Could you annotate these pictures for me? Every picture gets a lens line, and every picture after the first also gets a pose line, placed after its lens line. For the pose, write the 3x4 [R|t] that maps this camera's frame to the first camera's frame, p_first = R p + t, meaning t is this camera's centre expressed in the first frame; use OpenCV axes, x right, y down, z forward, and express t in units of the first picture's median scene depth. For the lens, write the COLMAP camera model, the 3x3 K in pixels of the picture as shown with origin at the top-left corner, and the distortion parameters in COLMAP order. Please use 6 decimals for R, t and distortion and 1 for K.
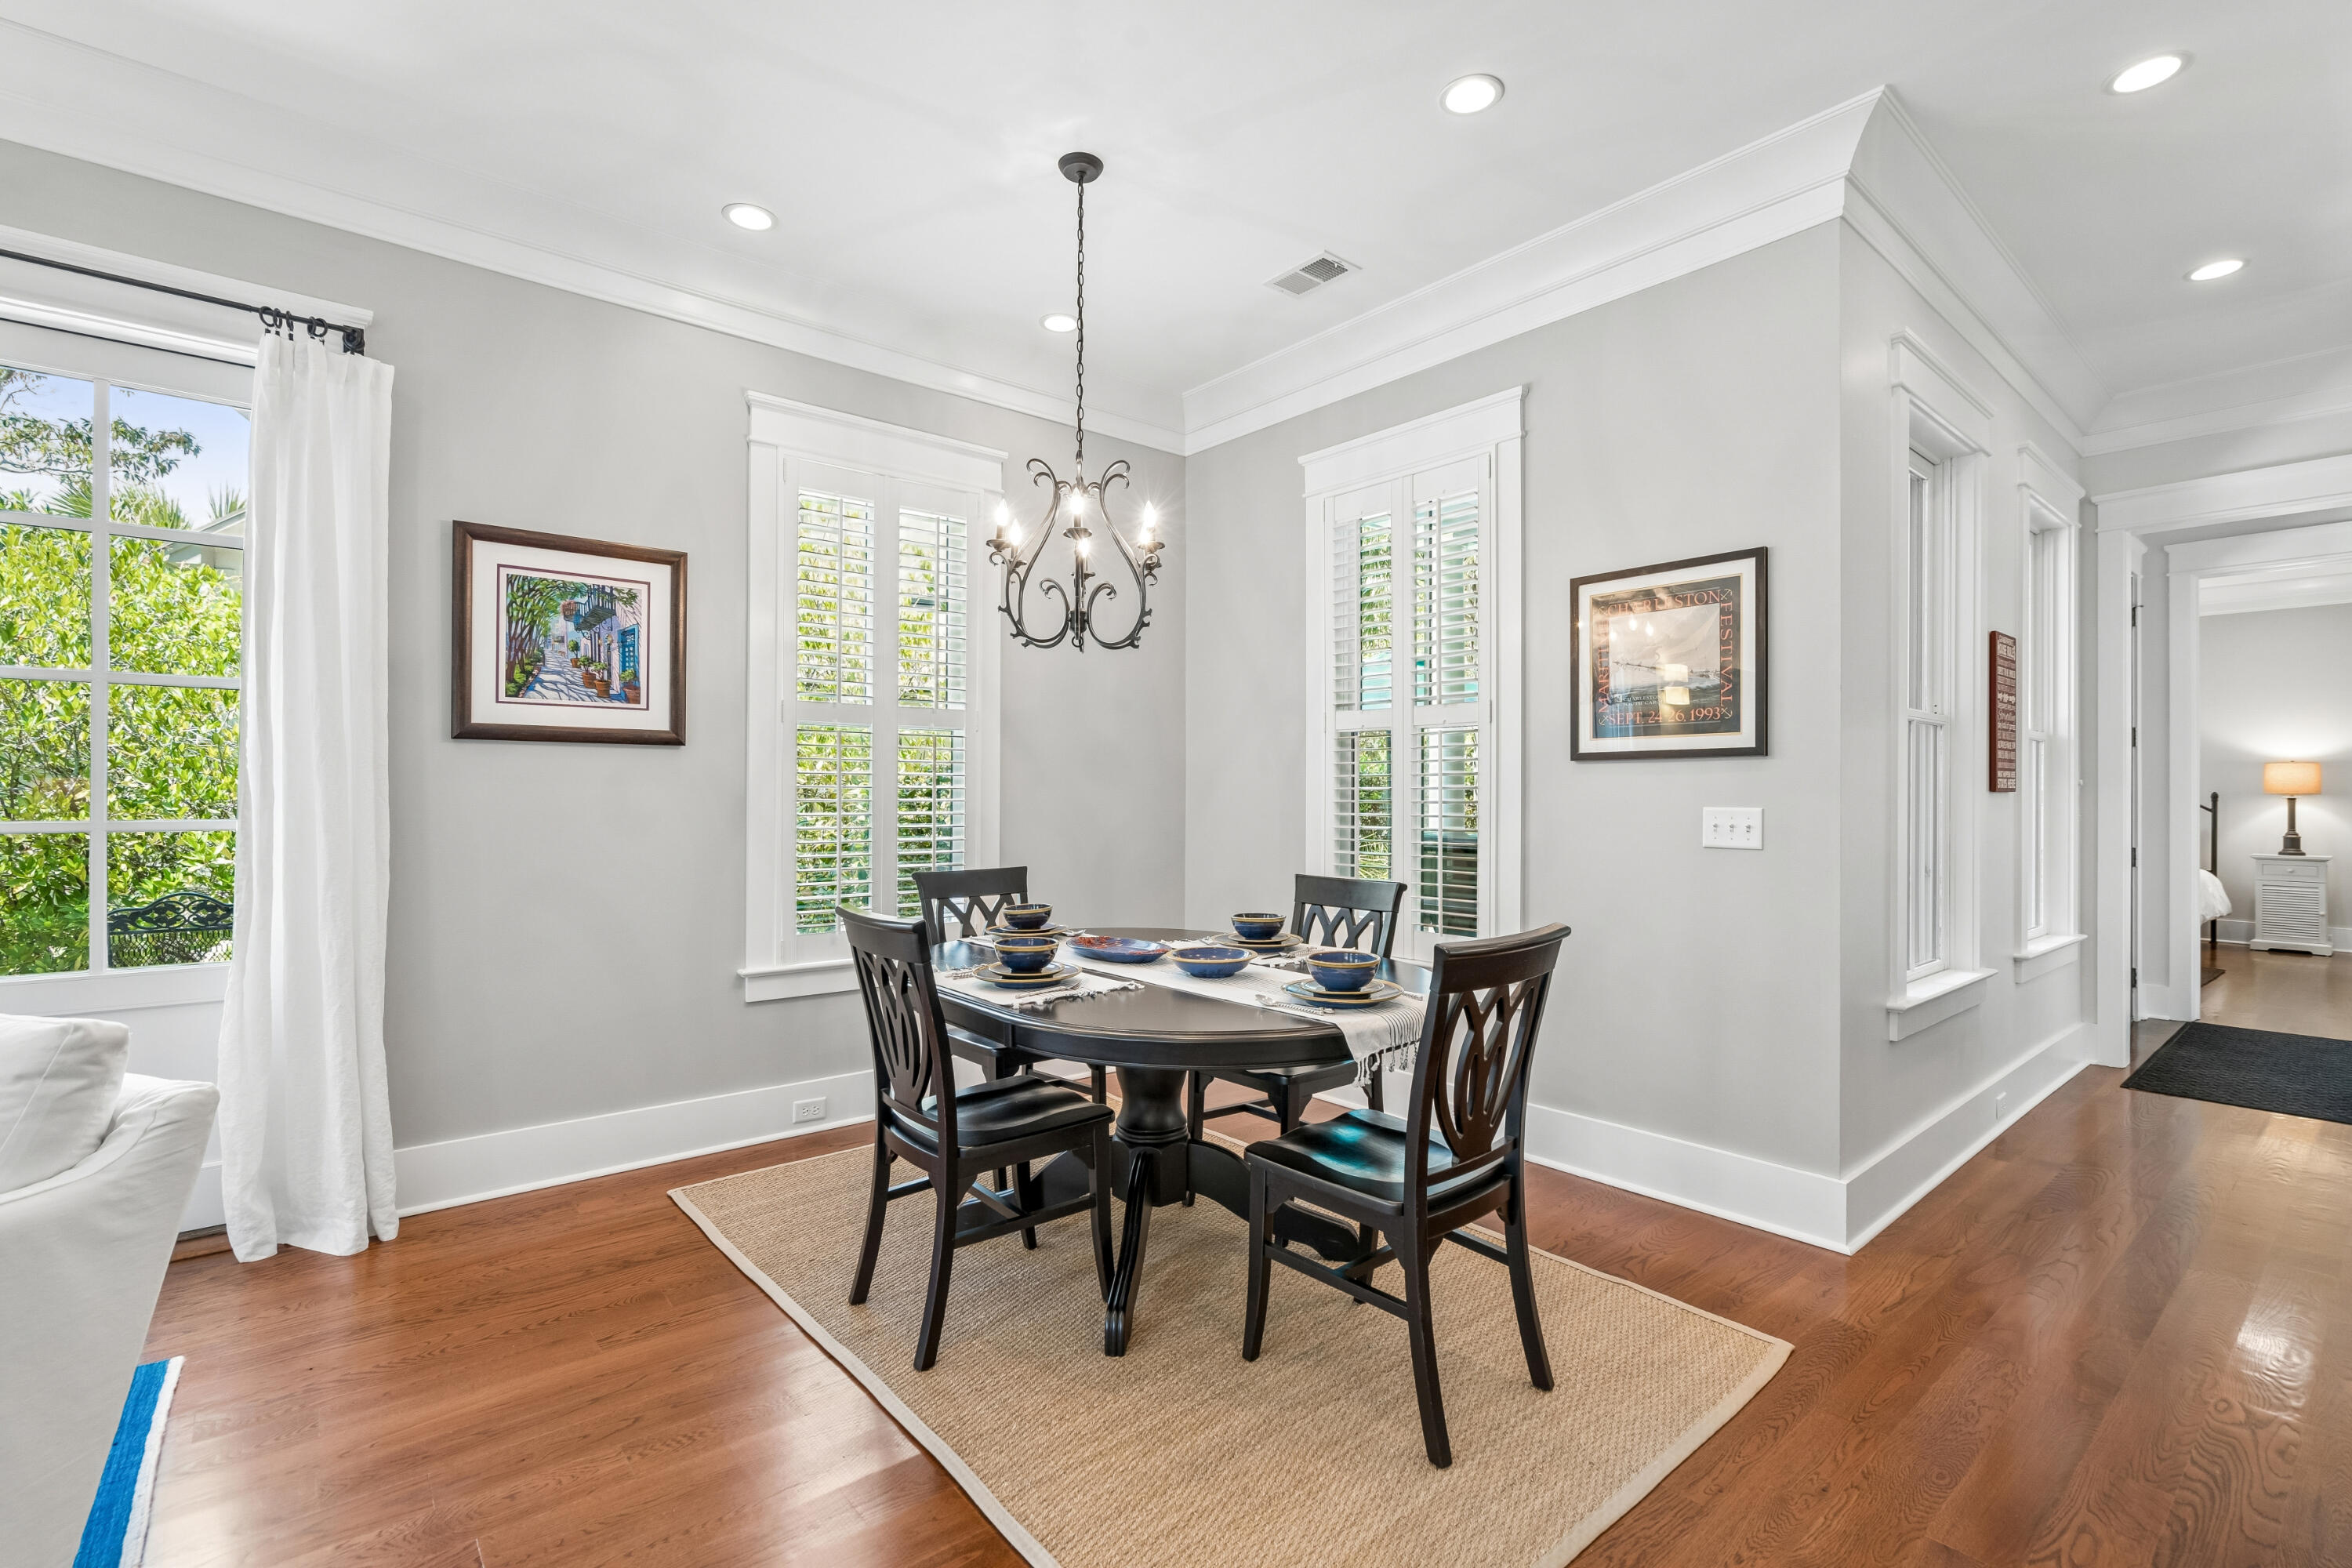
lens RADIAL K [[1059.8, 0, 1174.6], [0, 1059.8, 792.4], [0, 0, 1]] dist [-0.000133, 0.000438]
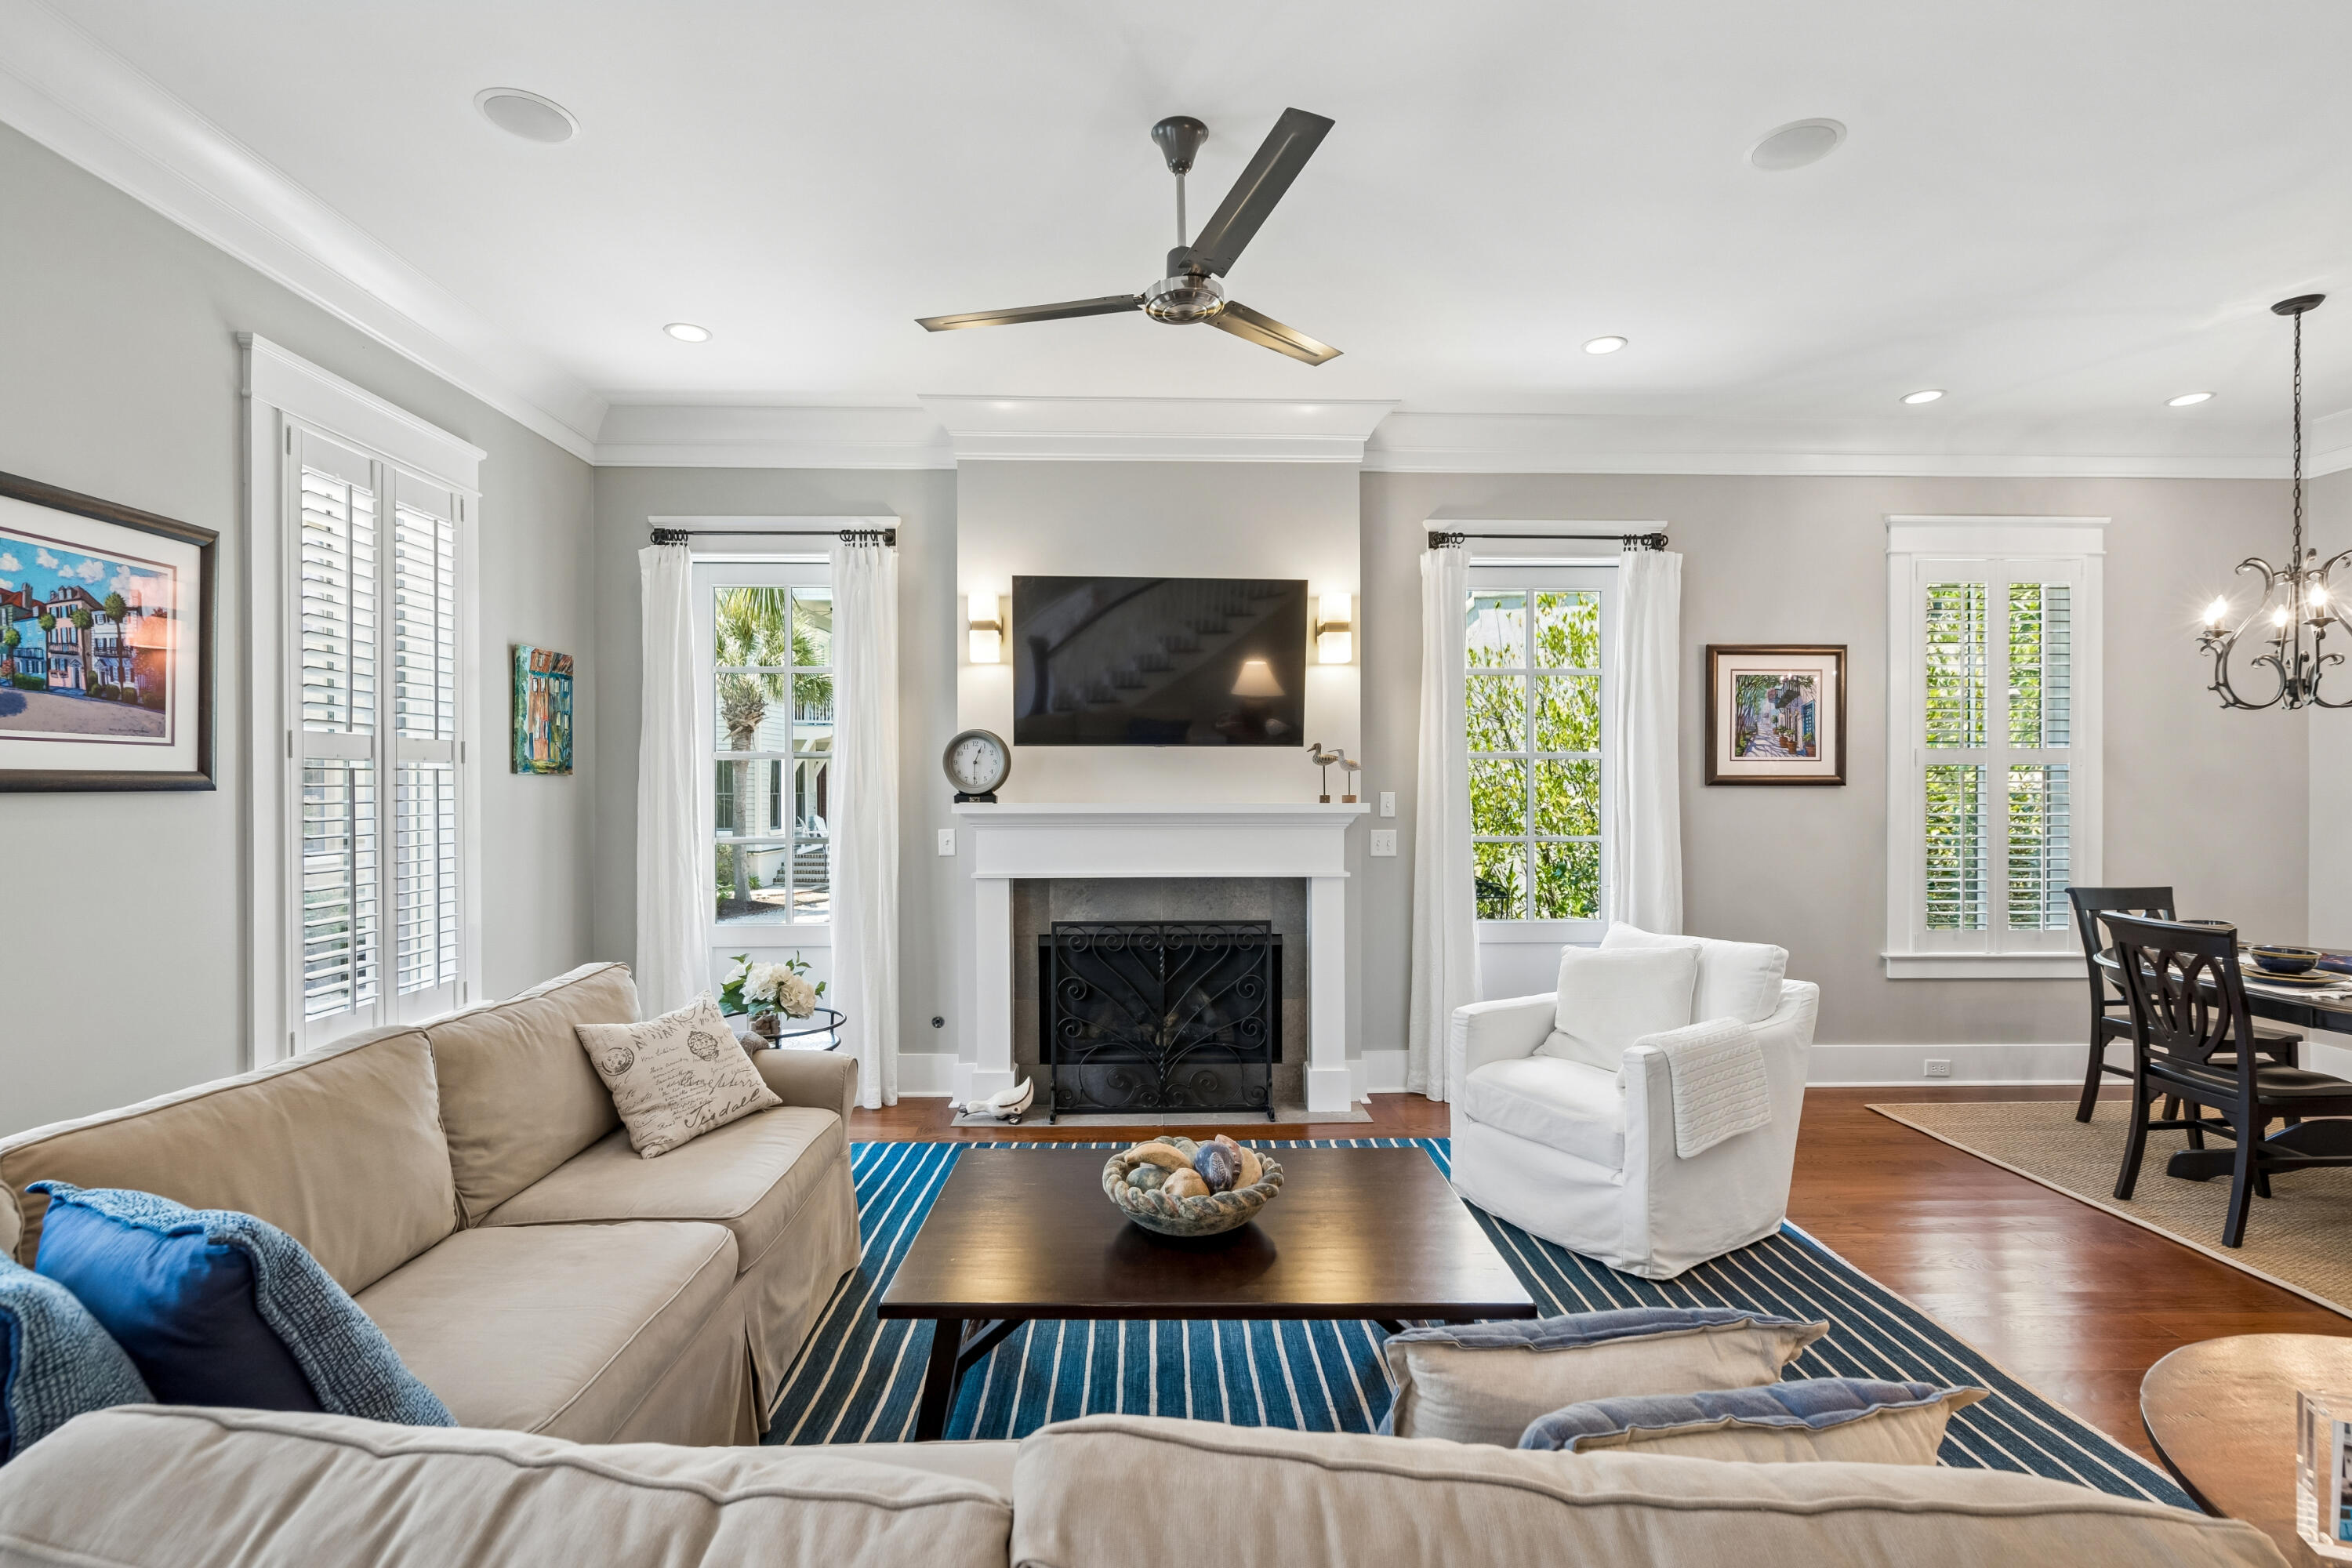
lens RADIAL K [[1070.3, 0, 1173.3], [0, 1070.3, 788.2], [0, 0, 1]] dist [0.001165, 0.000647]
pose [[0.787491, -0.001758, -0.616324, -0.307004], [0.004100, 0.999989, 0.002387, -0.049979], [0.616313, -0.004407, 0.787489, -0.655444]]
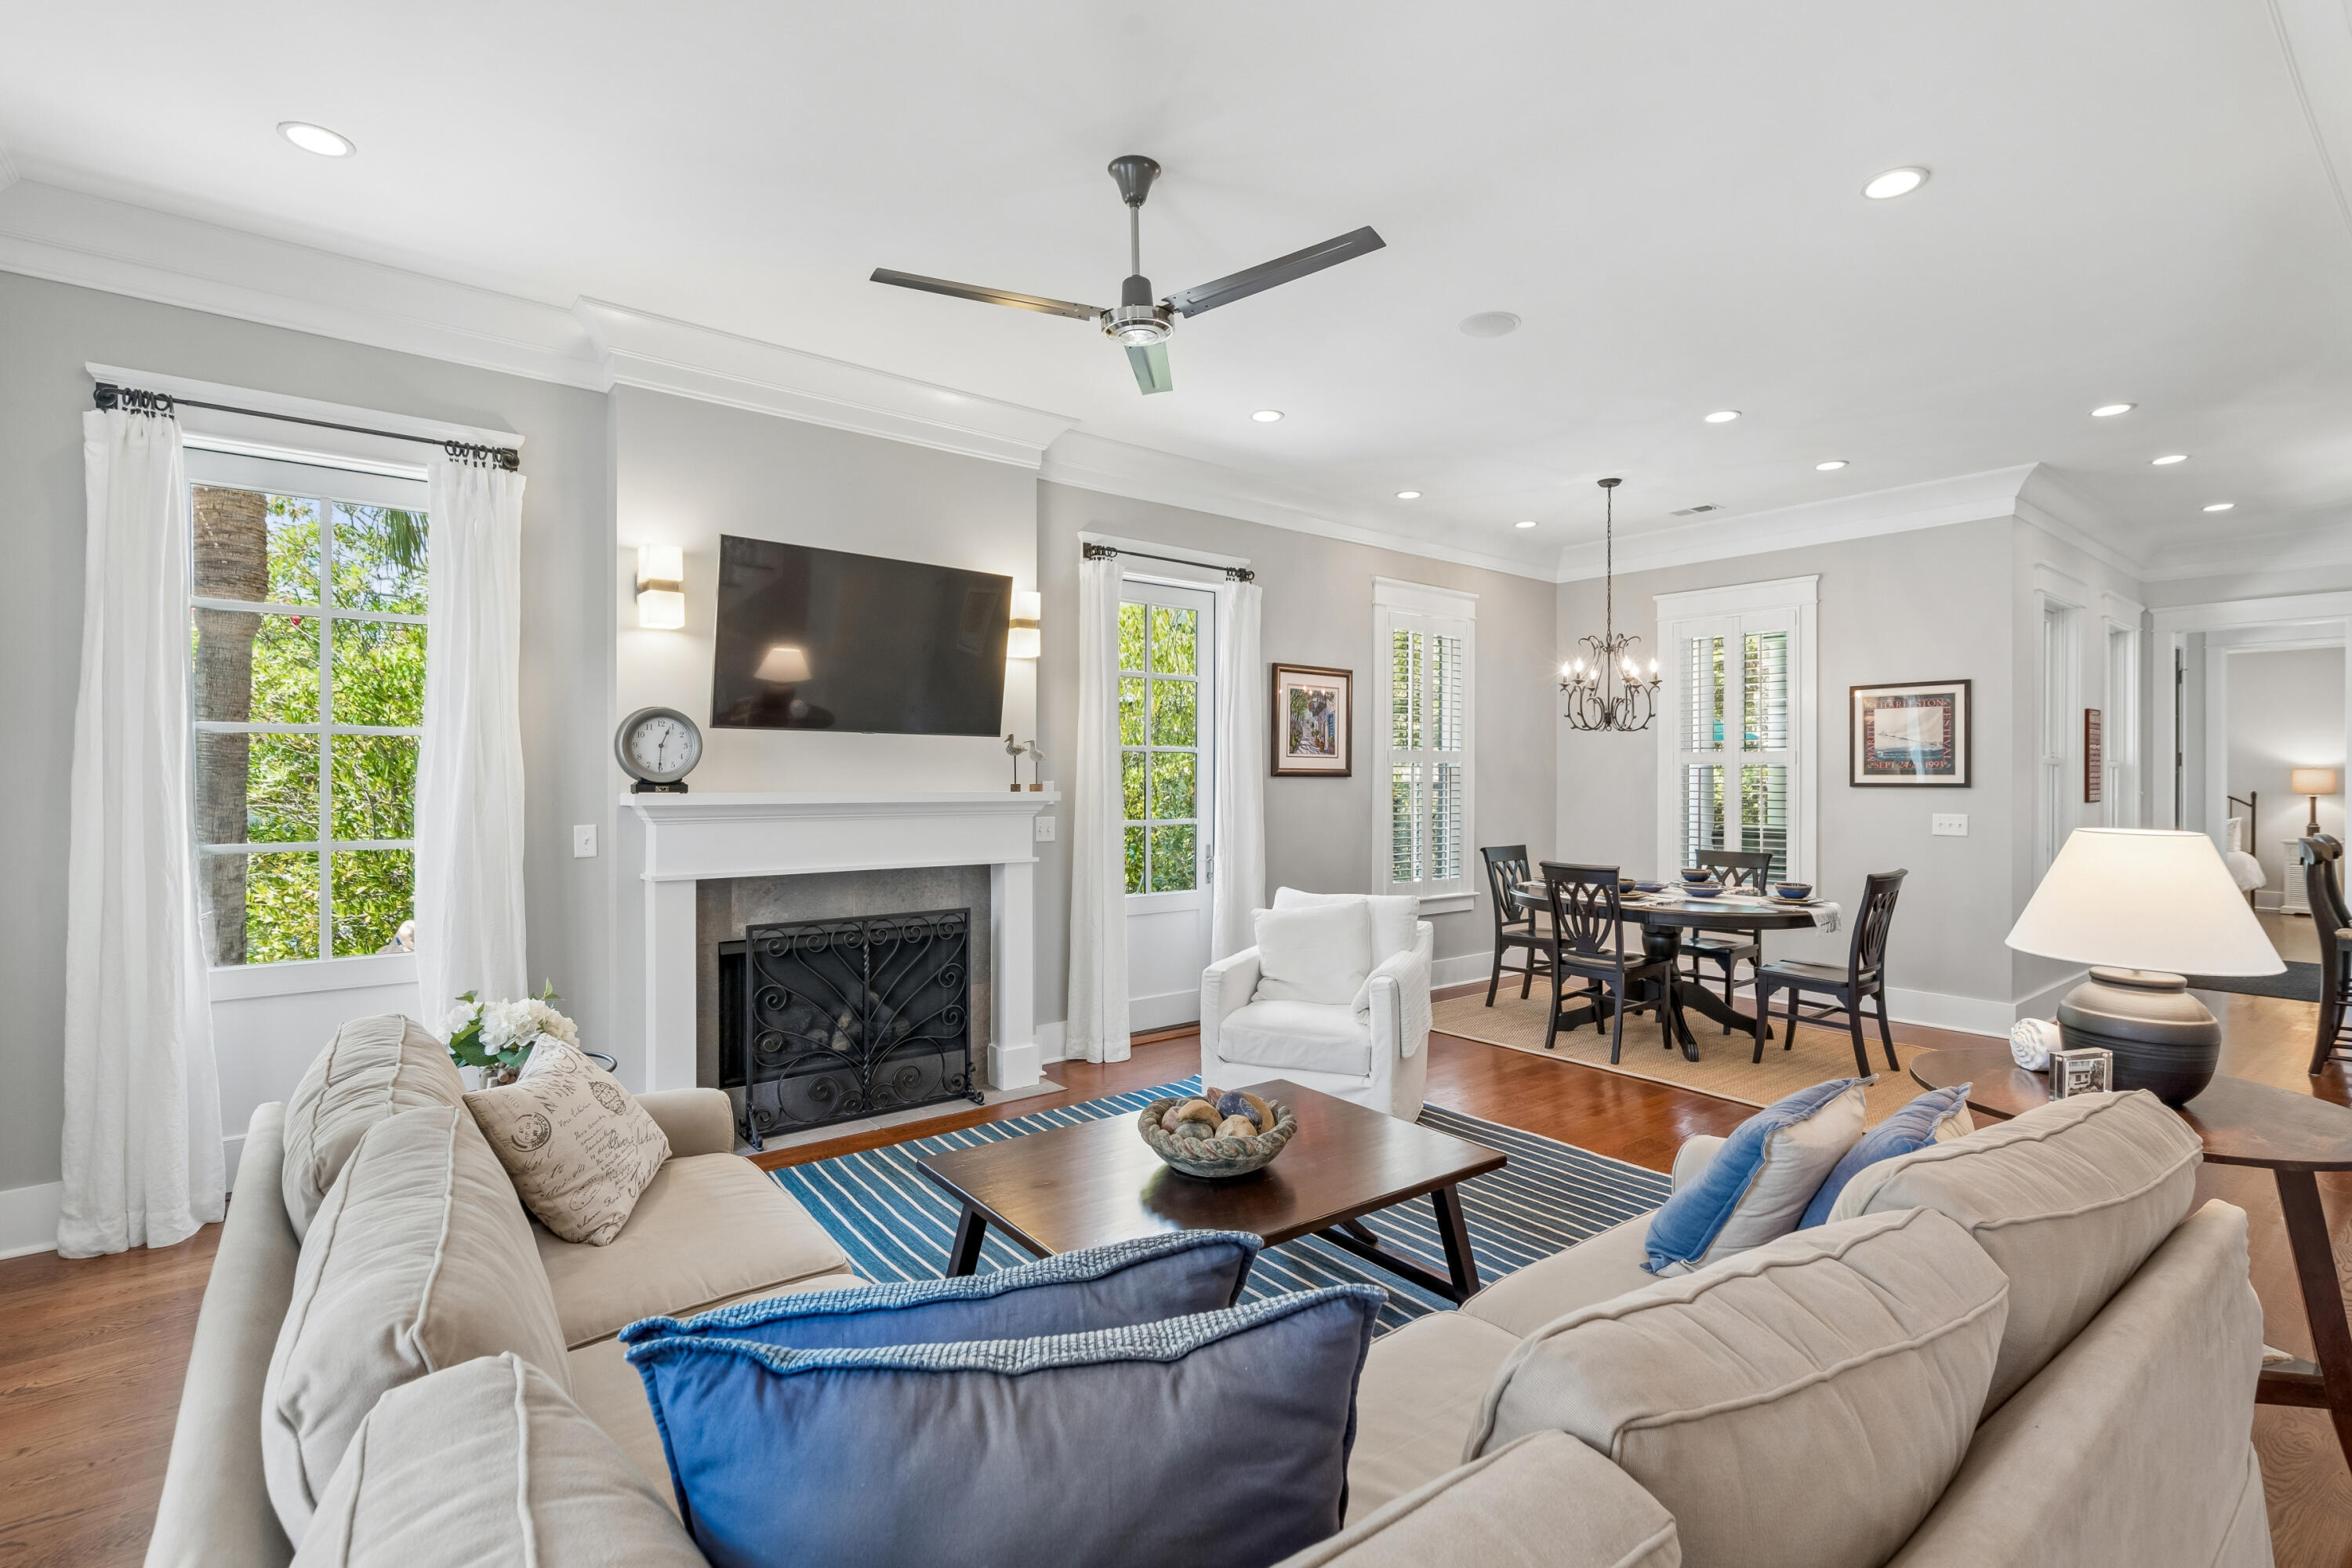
lens RADIAL K [[1075.2, 0, 1191.4], [0, 1075.2, 771.1], [0, 0, 1]] dist [0.000590, 0.000513]
pose [[0.999725, 0.002043, -0.023355, -0.724744], [-0.002102, 0.999995, -0.002509, -0.050923], [0.023349, 0.002558, 0.999724, -0.881311]]
